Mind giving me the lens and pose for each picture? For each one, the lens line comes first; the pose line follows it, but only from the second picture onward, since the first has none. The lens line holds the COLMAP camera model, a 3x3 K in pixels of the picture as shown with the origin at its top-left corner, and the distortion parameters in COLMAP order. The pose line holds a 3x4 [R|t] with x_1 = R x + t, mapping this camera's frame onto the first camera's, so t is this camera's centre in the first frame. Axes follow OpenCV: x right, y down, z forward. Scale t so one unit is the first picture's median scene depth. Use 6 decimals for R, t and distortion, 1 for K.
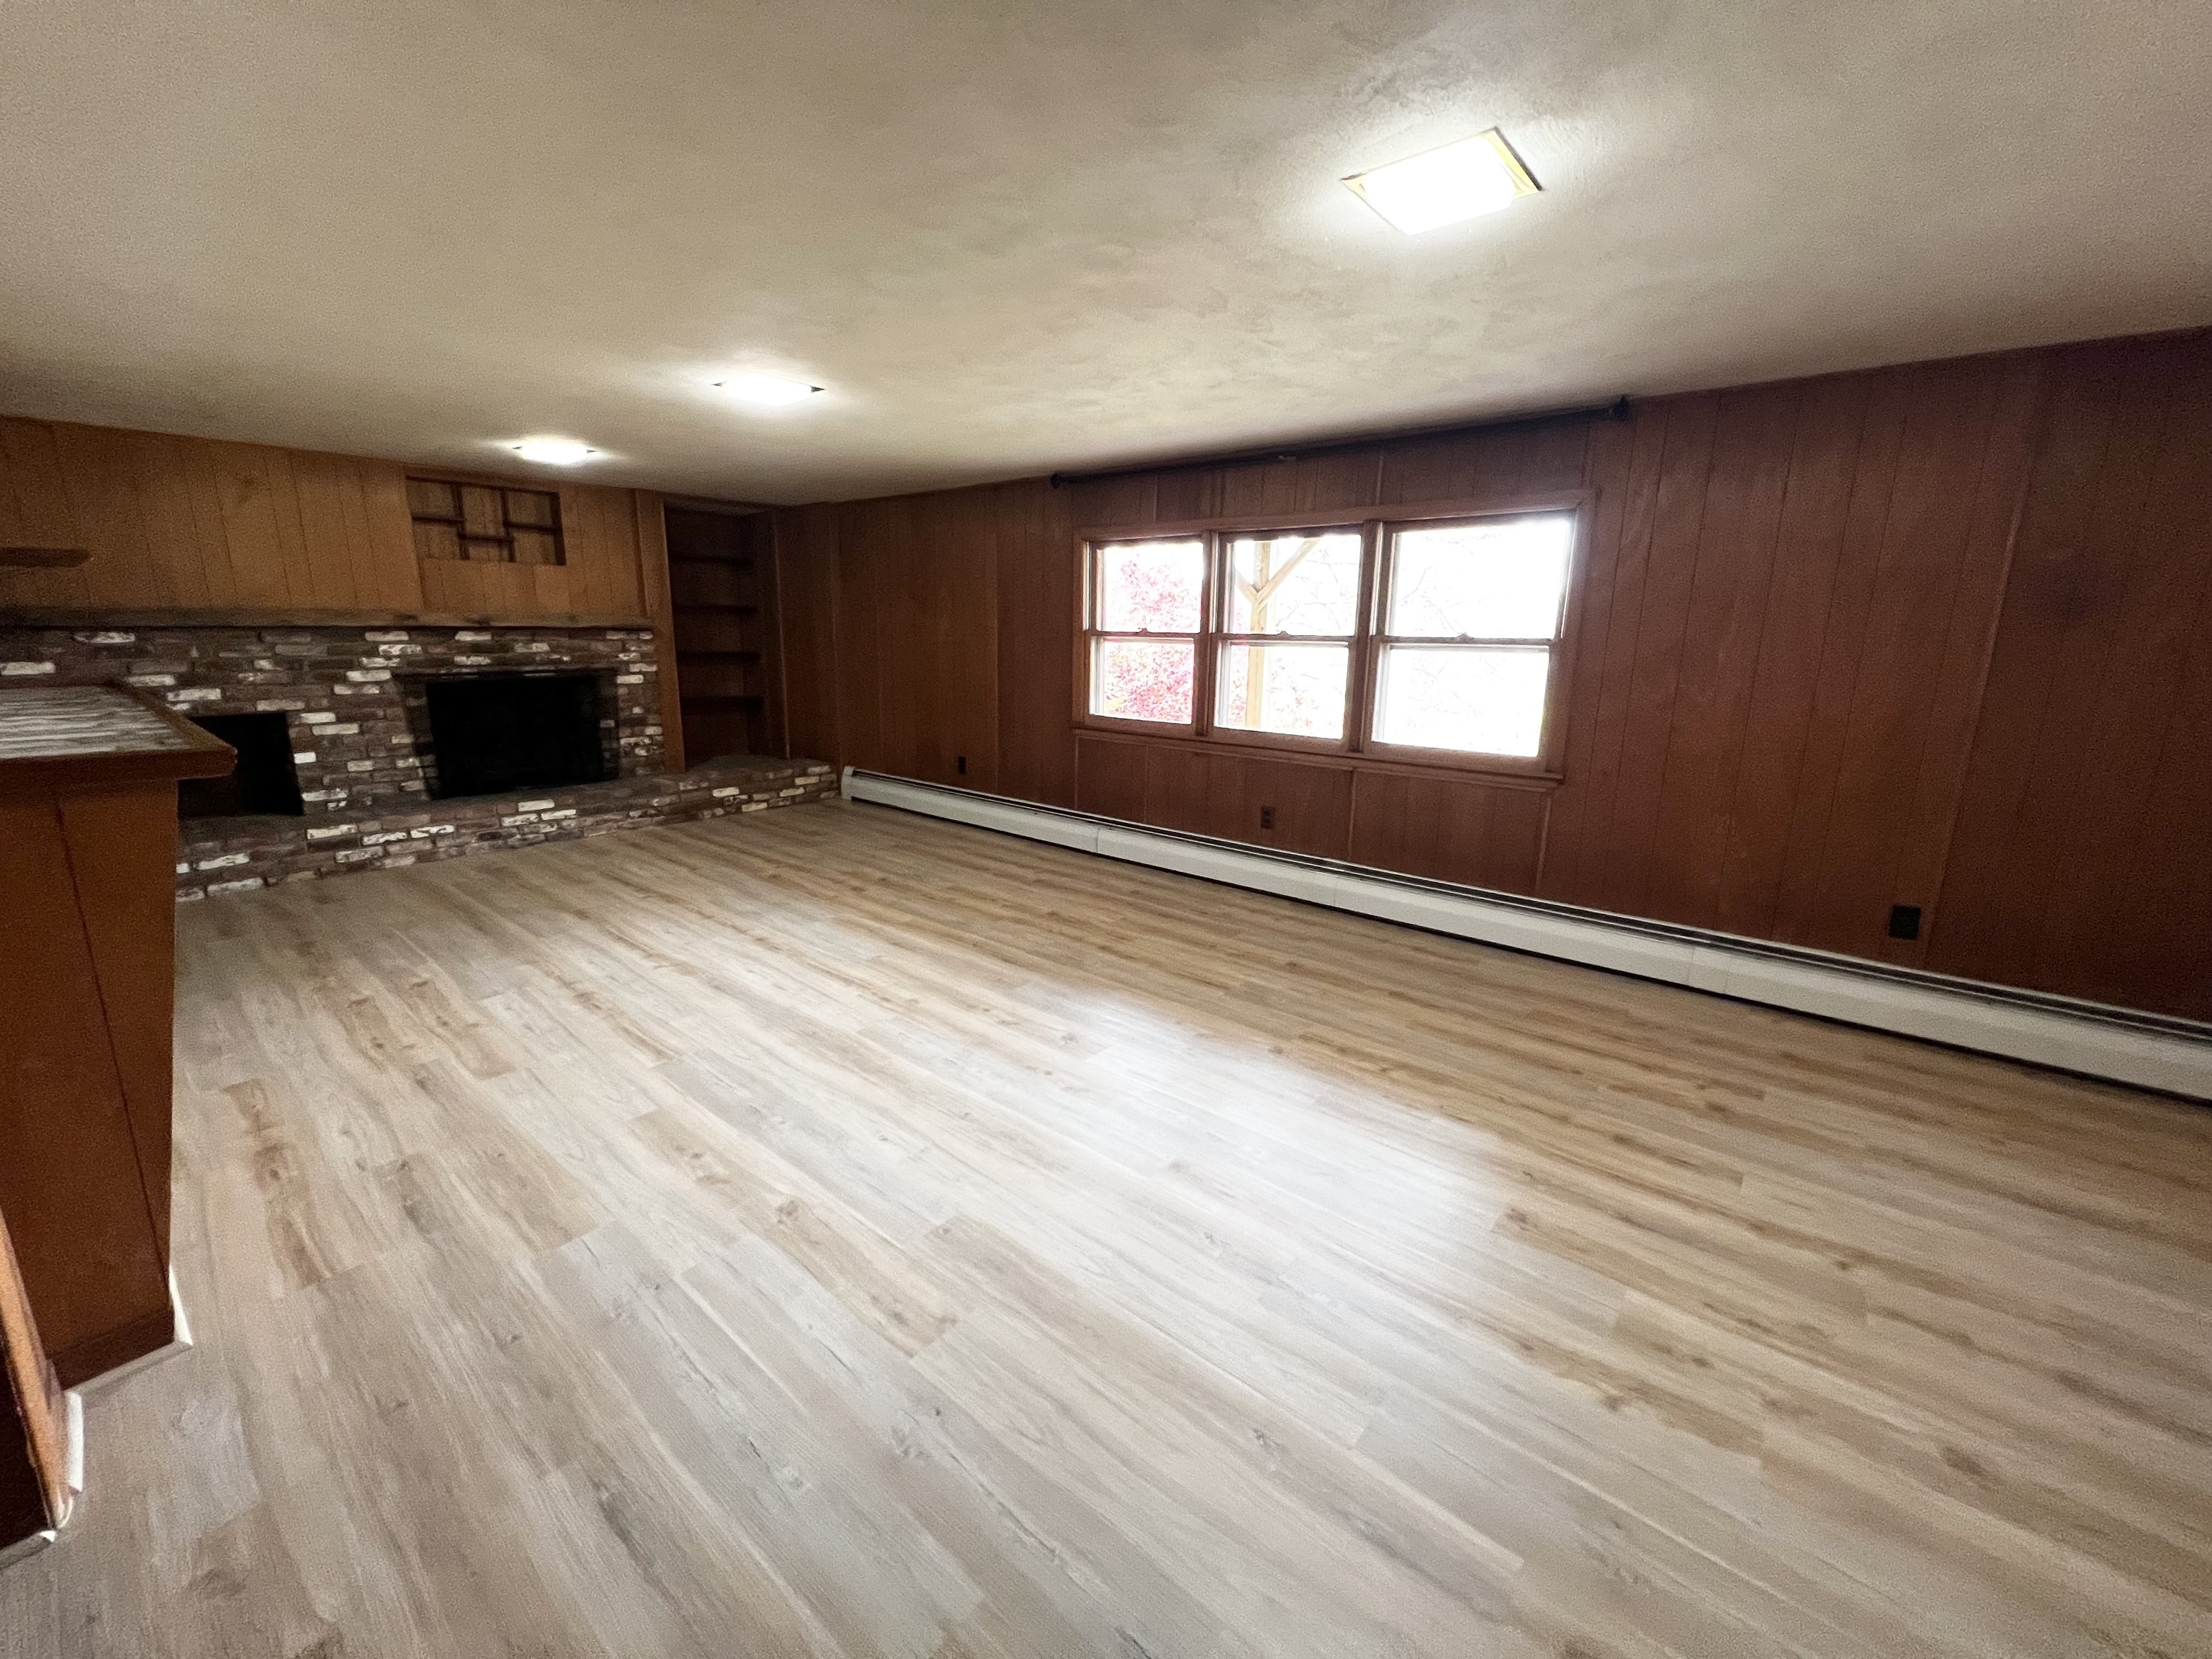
lens RADIAL K [[887.2, 0, 1102.9], [0, 887.2, 833.6], [0, 0, 1]] dist [-0.003298, 0.000712]
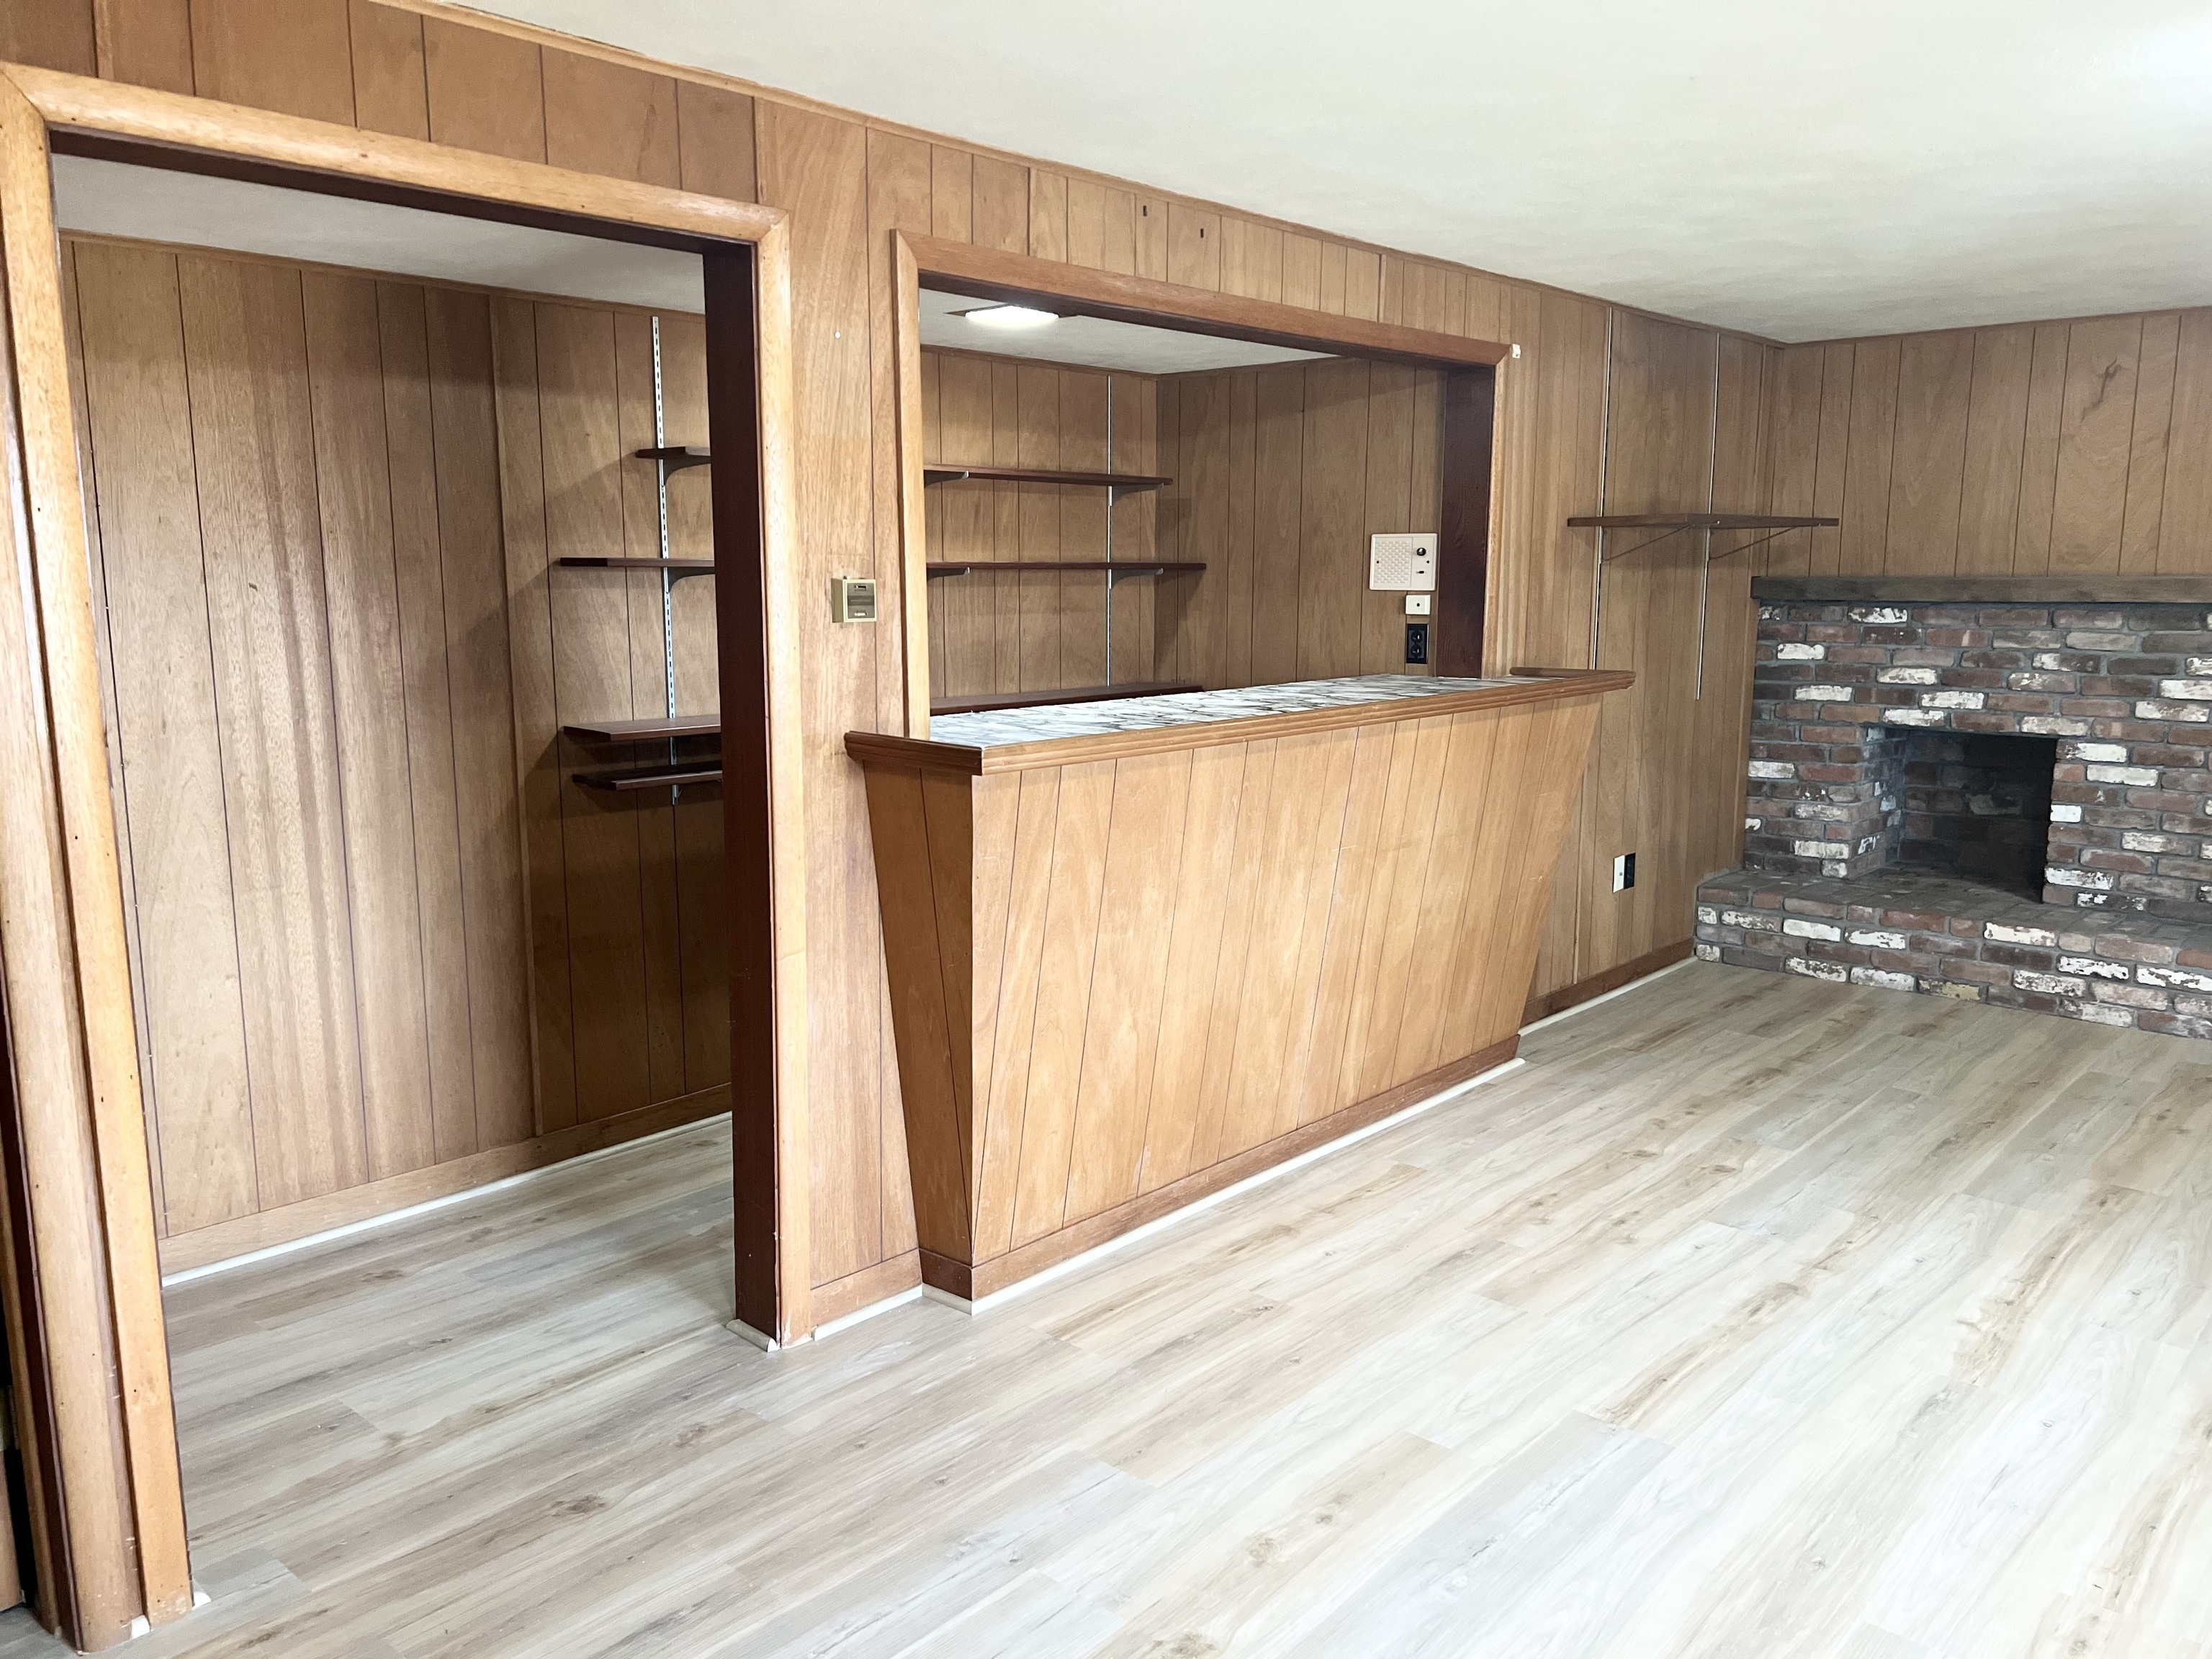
lens RADIAL K [[1665.5, 0, 1096.2], [0, 1665.5, 833.3], [0, 0, 1]] dist [0.054087, -0.051566]
pose [[-0.049784, 0.150243, -0.987395, 0.281196], [-0.225546, 0.961391, 0.157659, -0.104404], [0.972960, 0.230552, -0.013975, 0.366211]]
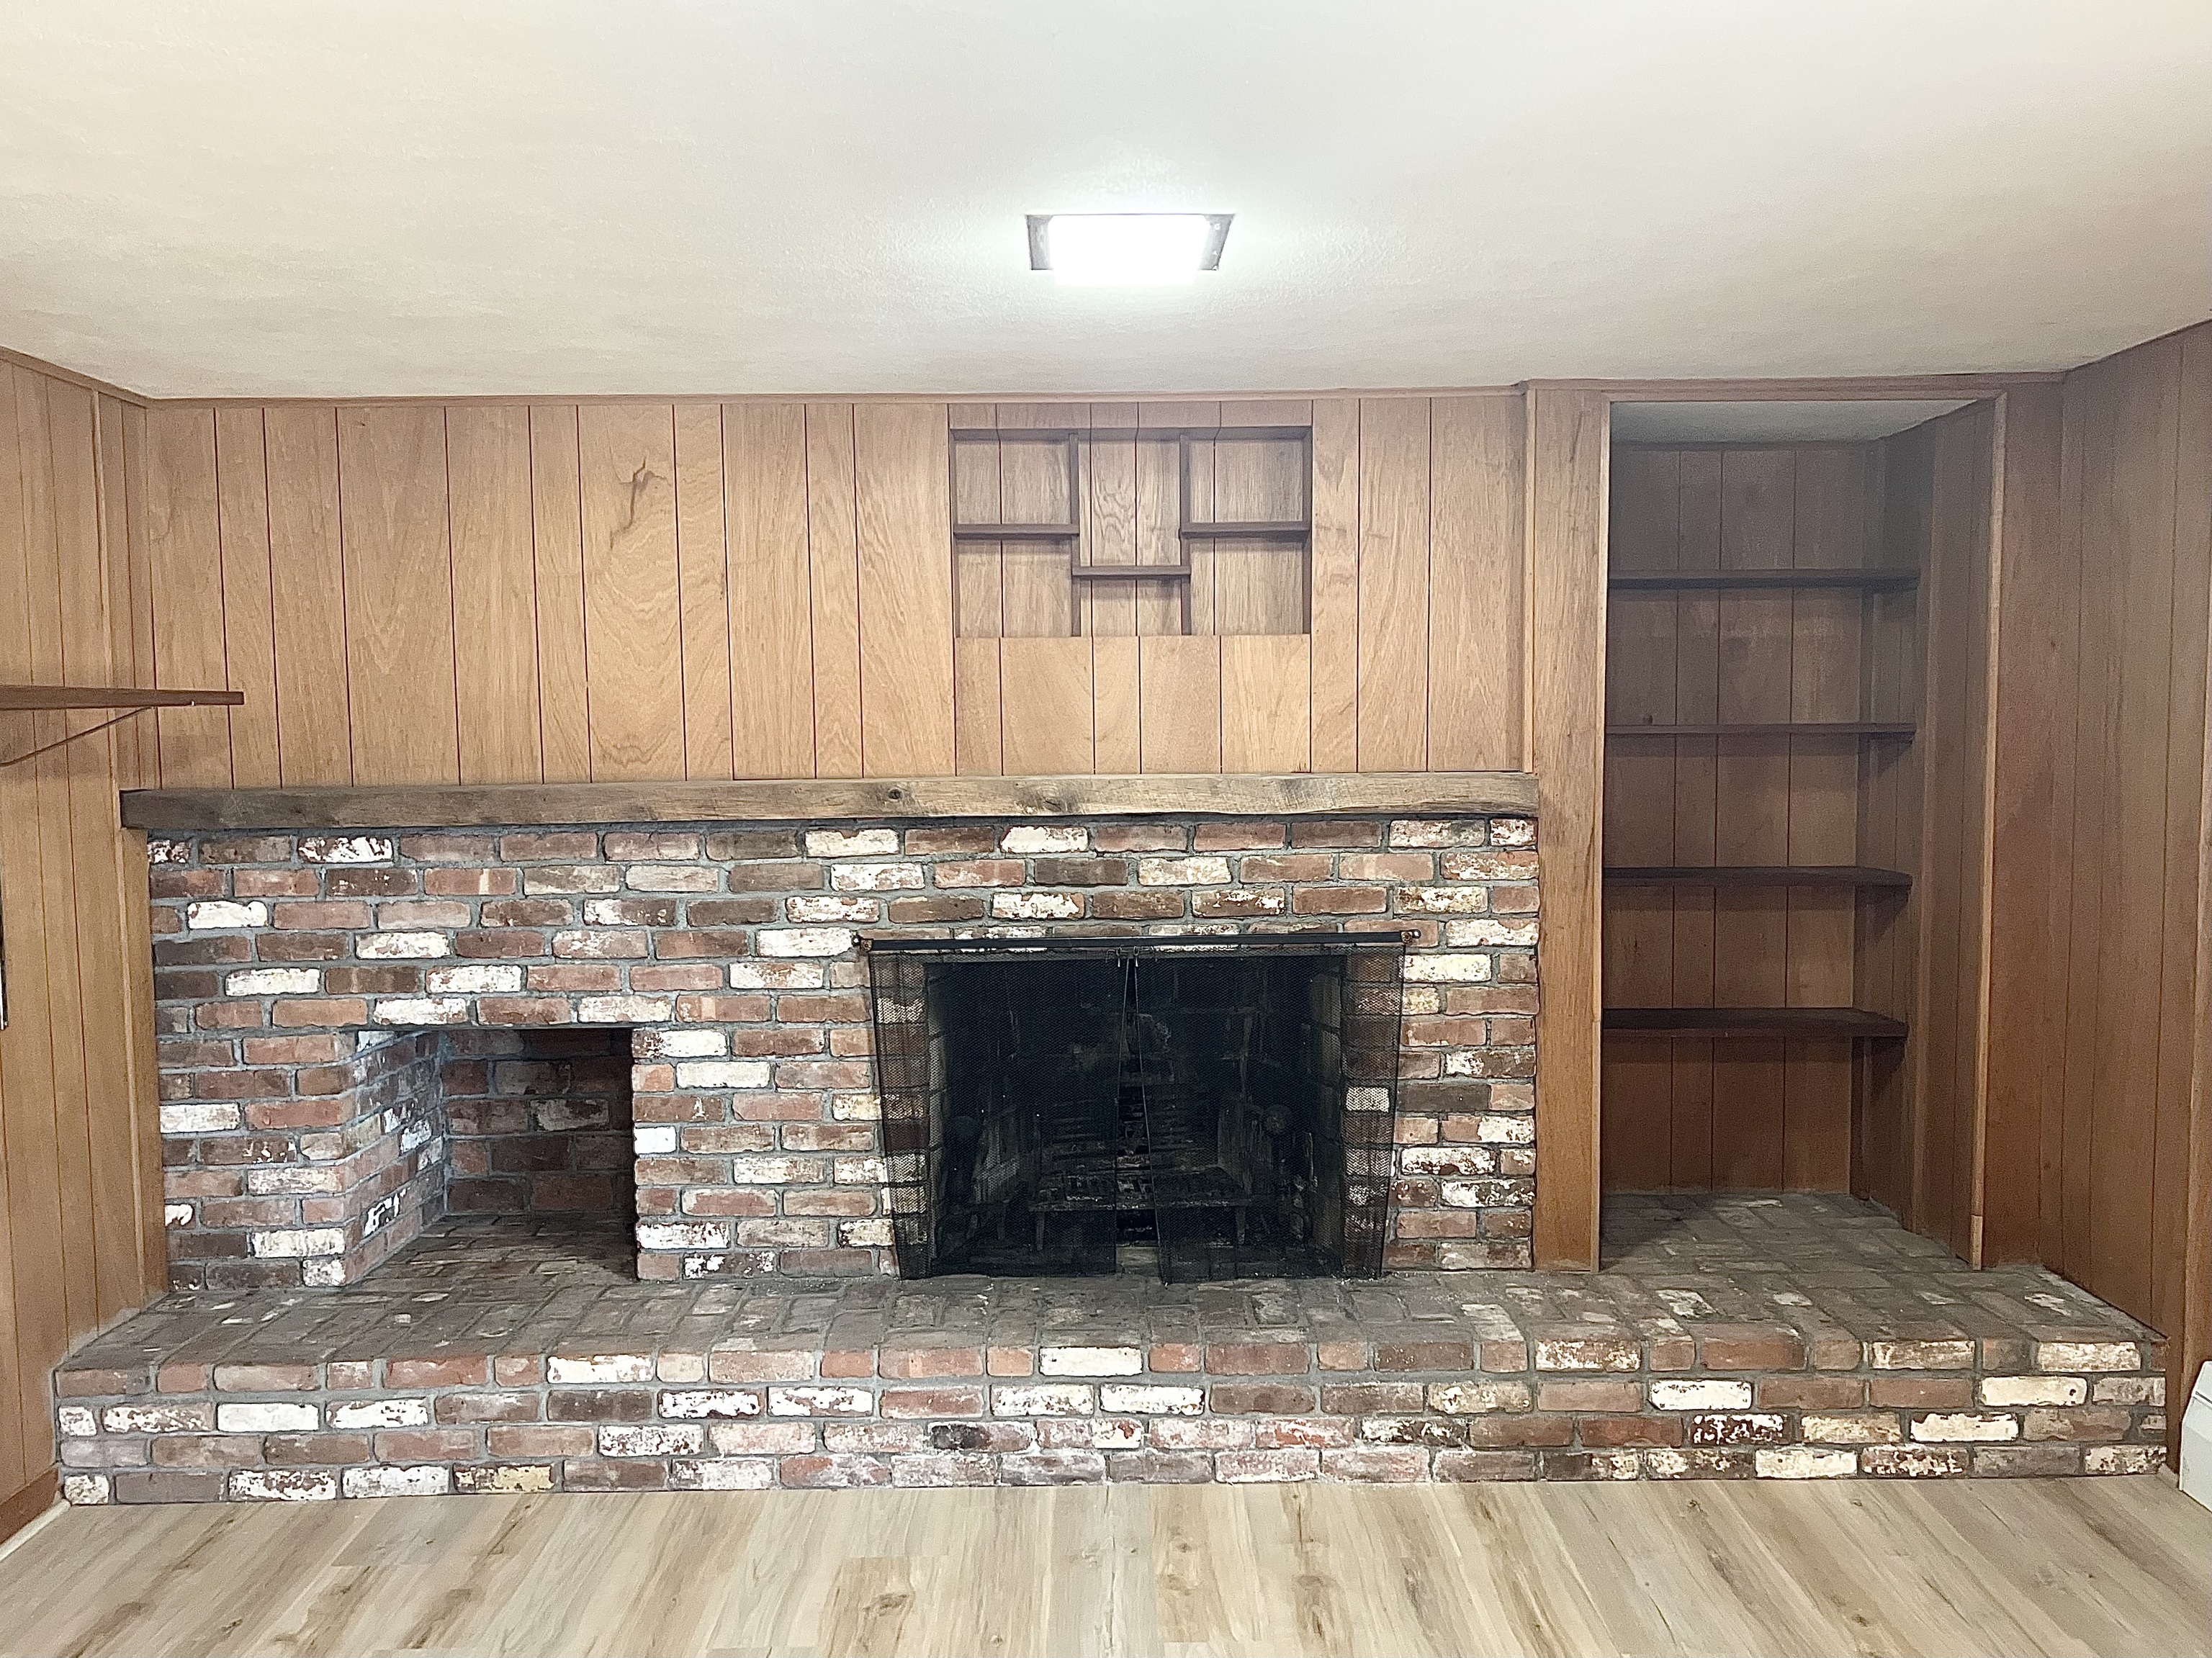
lens RADIAL K [[1665.4, 0, 1120.4], [0, 1665.4, 827.1], [0, 0, 1]] dist [0.054087, -0.051566]
pose [[0.650084, 0.027612, -0.759361, -0.193871], [-0.153645, 0.983474, -0.095773, -0.183448], [0.744167, 0.178932, 0.643583, 0.640842]]
